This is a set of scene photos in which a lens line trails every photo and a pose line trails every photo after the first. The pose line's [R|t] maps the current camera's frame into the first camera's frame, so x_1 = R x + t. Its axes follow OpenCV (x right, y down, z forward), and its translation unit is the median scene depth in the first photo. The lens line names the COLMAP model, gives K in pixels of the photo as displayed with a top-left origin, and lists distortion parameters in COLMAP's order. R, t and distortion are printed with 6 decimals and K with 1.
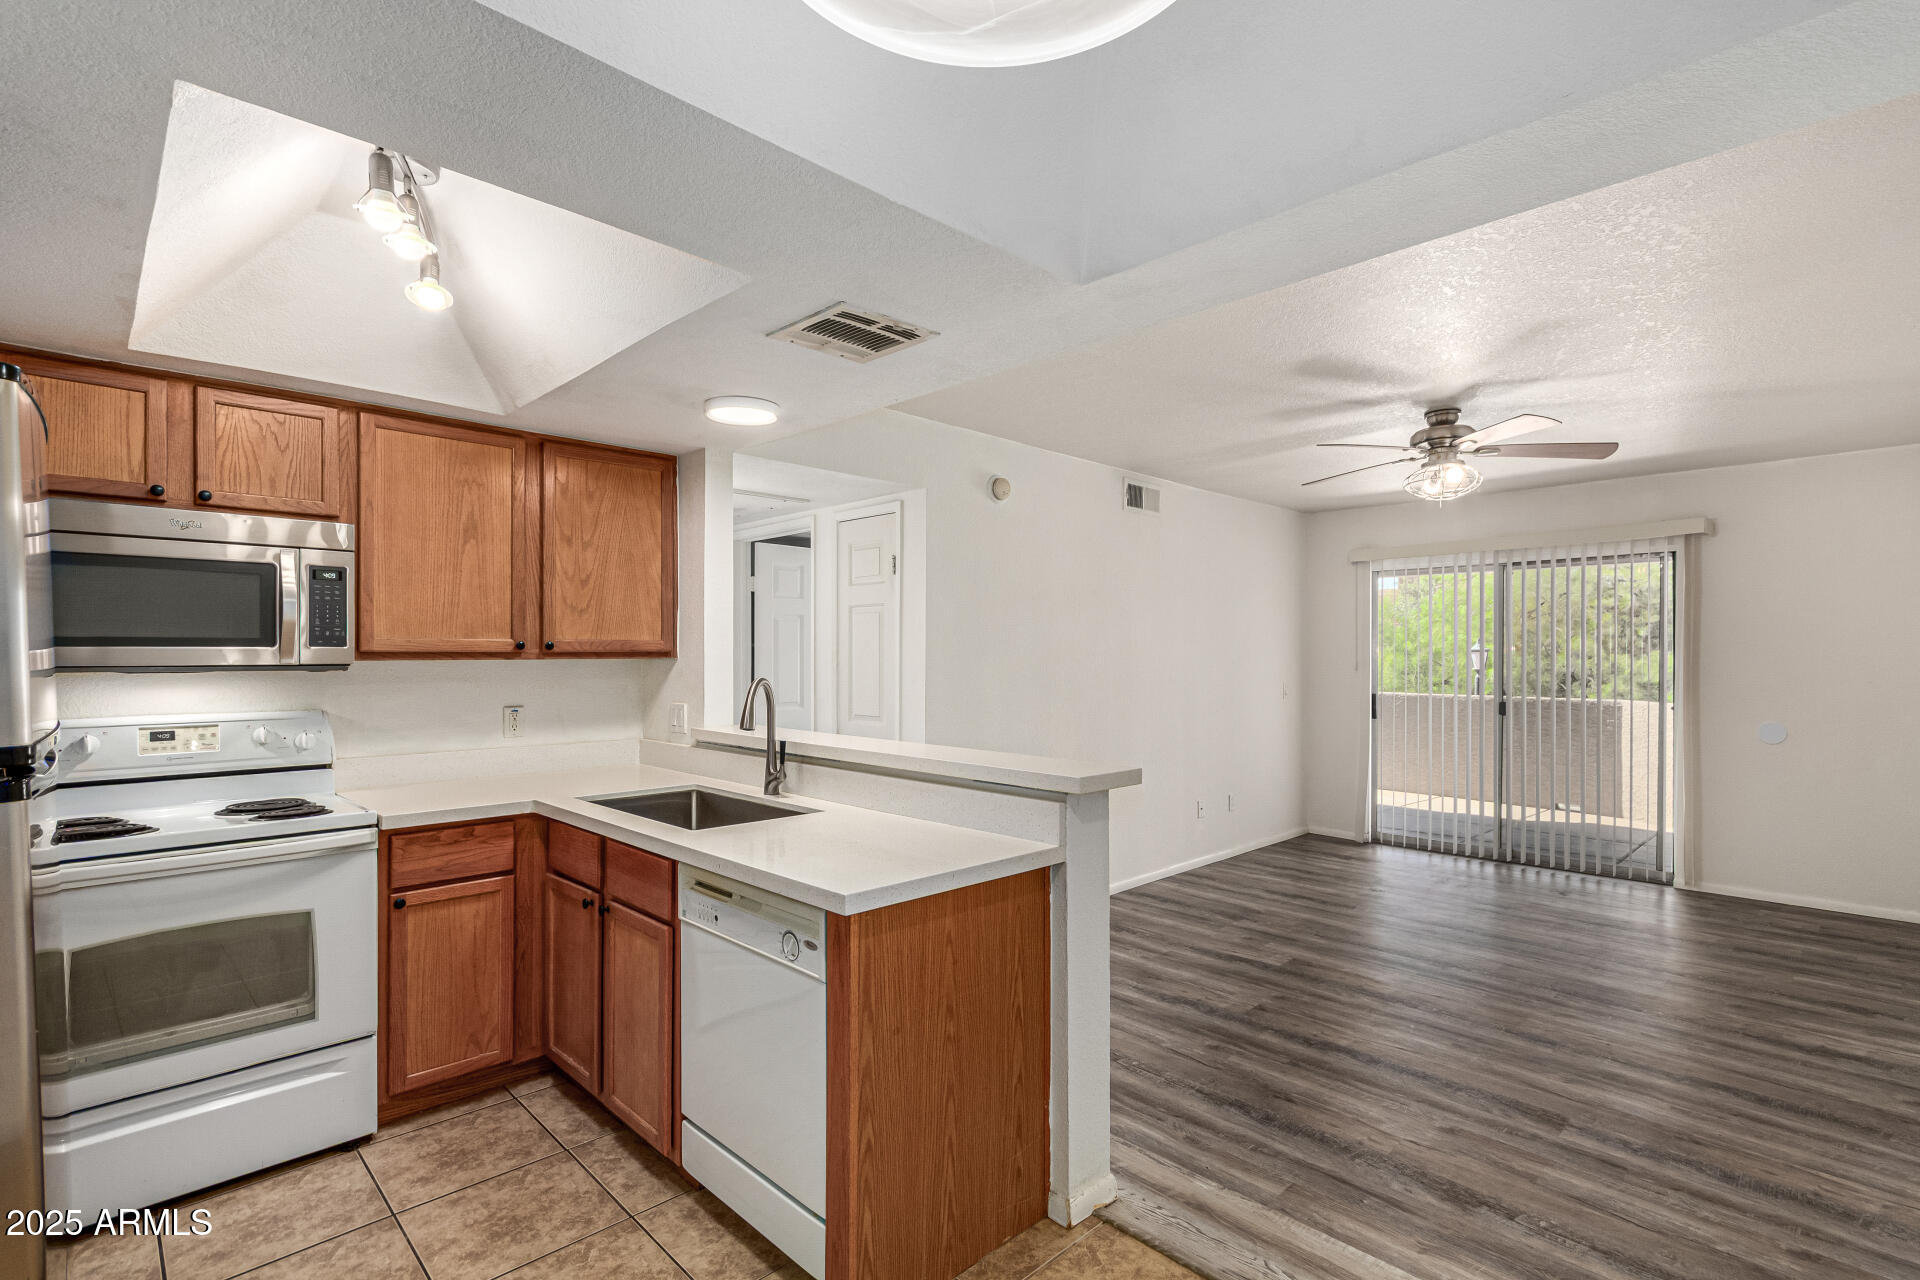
lens RADIAL K [[901.8, 0, 964.3], [0, 901.8, 654.5], [0, 0, 1]] dist [0.015039, 0.000995]
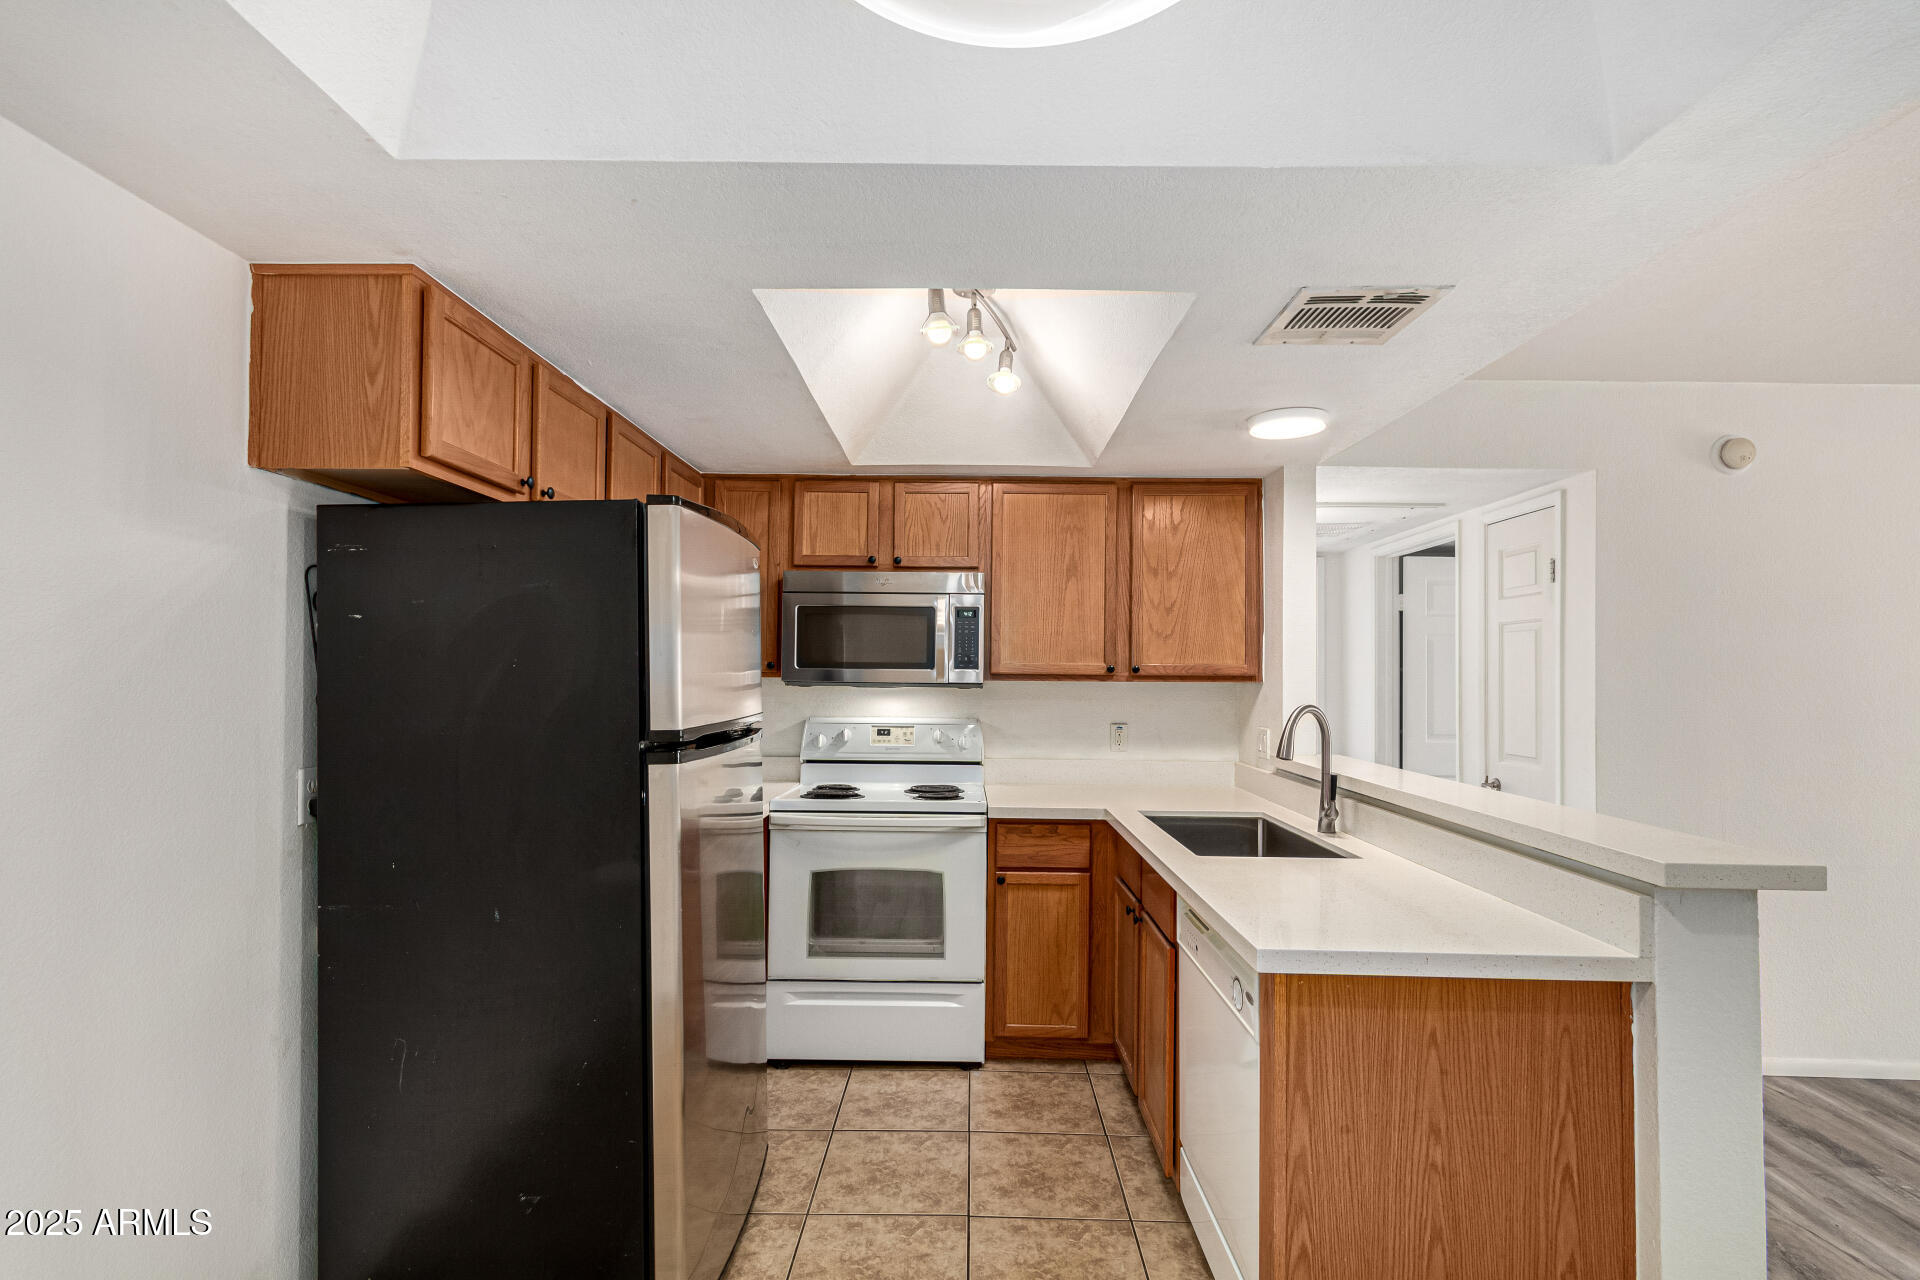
lens RADIAL K [[891.4, 0, 960.6], [0, 891.4, 653.4], [0, 0, 1]] dist [0.003342, 0.010159]
pose [[0.707193, -0.009280, -0.706960, 0.174596], [-0.010935, 0.999651, -0.024062, -0.000717], [0.706936, 0.024747, 0.706844, 0.098636]]
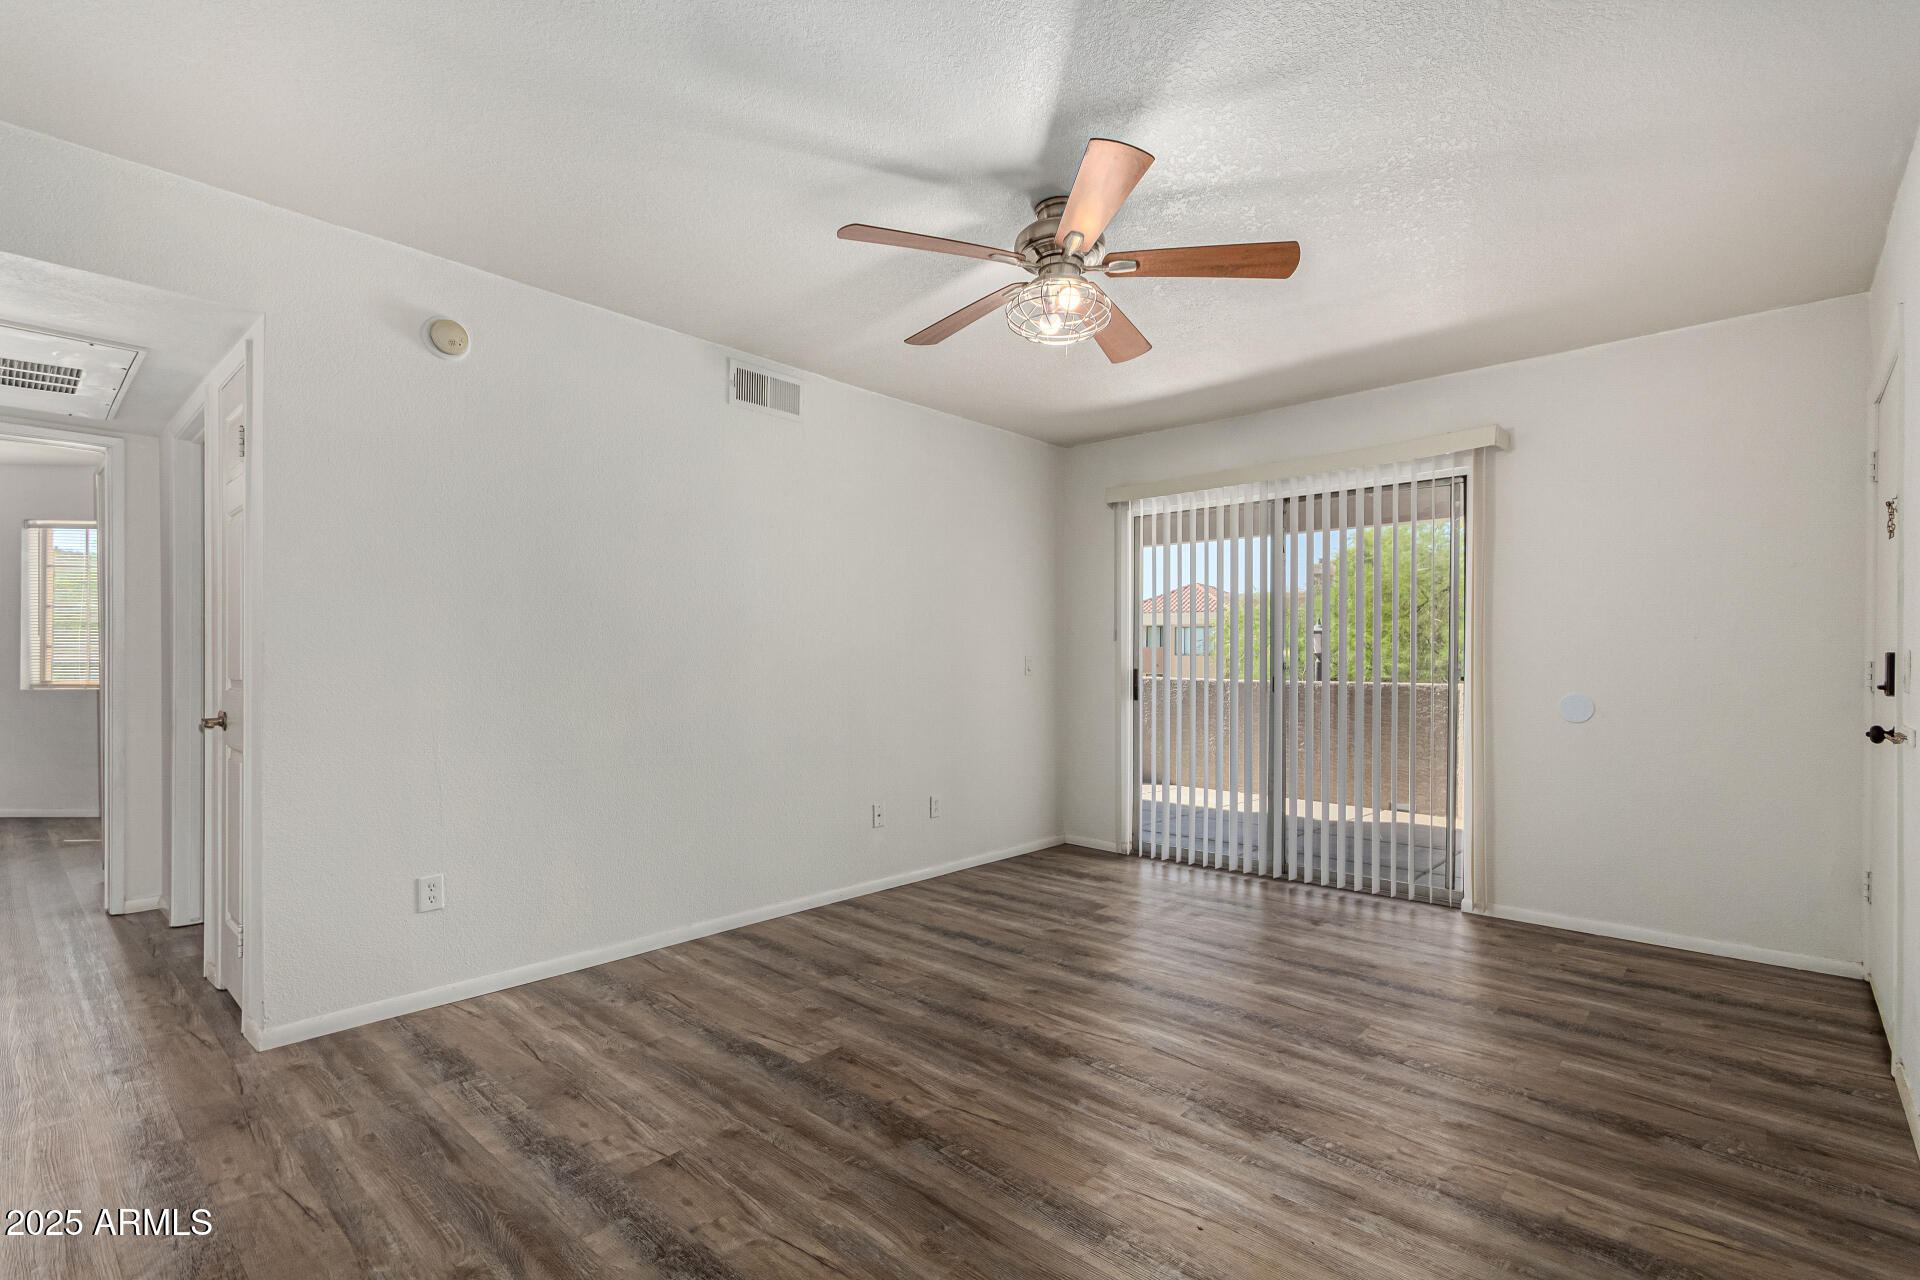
lens RADIAL K [[888.2, 0, 965.8], [0, 888.2, 656.4], [0, 0, 1]] dist [0.010455, 0.000647]
pose [[0.998549, -0.000230, 0.053854, 0.618636], [0.000547, 0.999983, -0.005889, 0.088144], [-0.053852, 0.005910, 0.998531, 0.527038]]
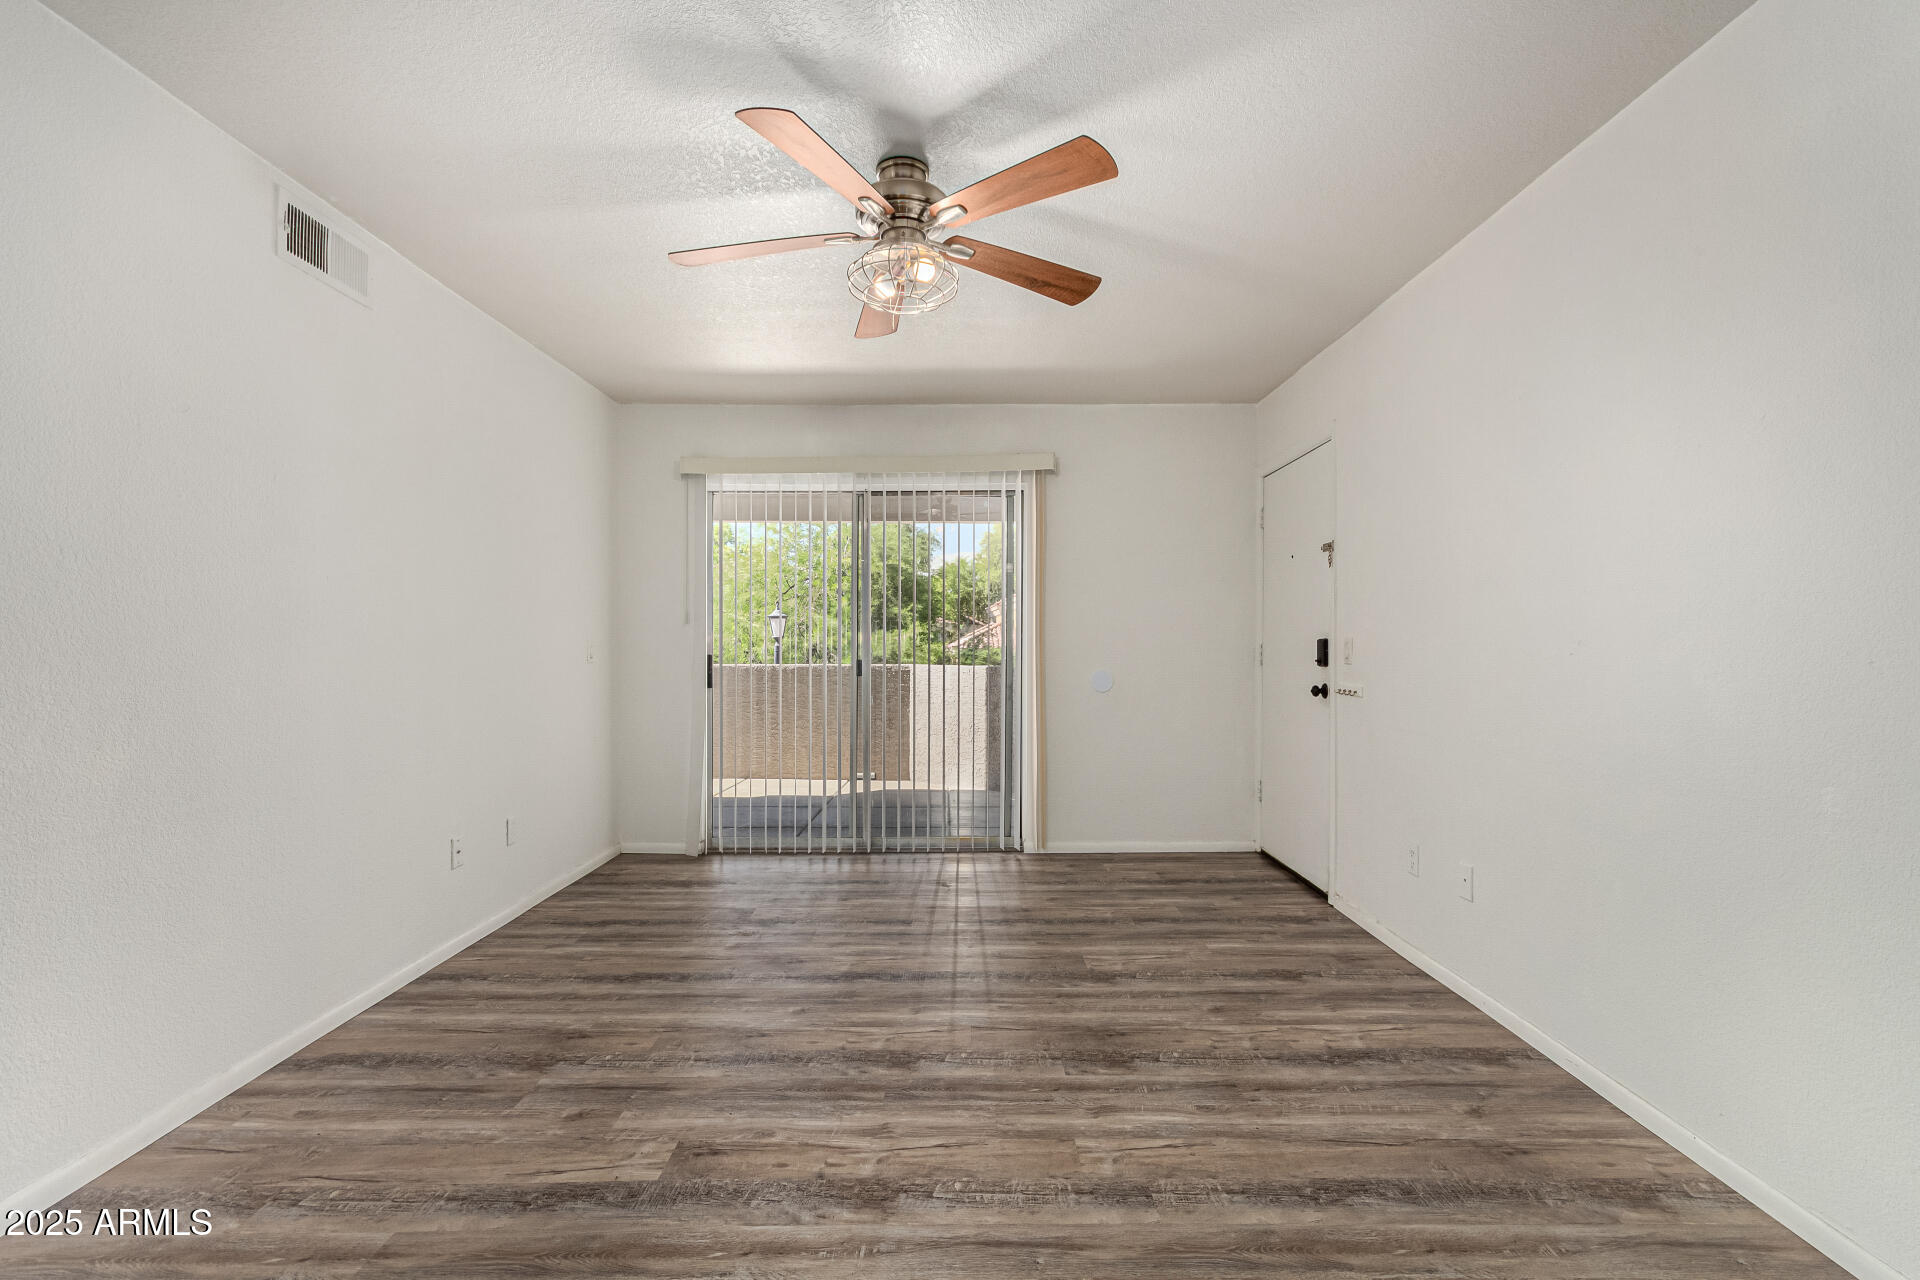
lens RADIAL K [[892.2, 0, 960.0], [0, 892.2, 640.0], [0, 0, 1]] dist [-0.003728, 0.011838]
pose [[0.703650, -0.000554, 0.710547, 0.177133], [0.004150, 0.999986, -0.003331, 0.083244], [-0.710535, 0.005292, 0.703642, 0.788954]]
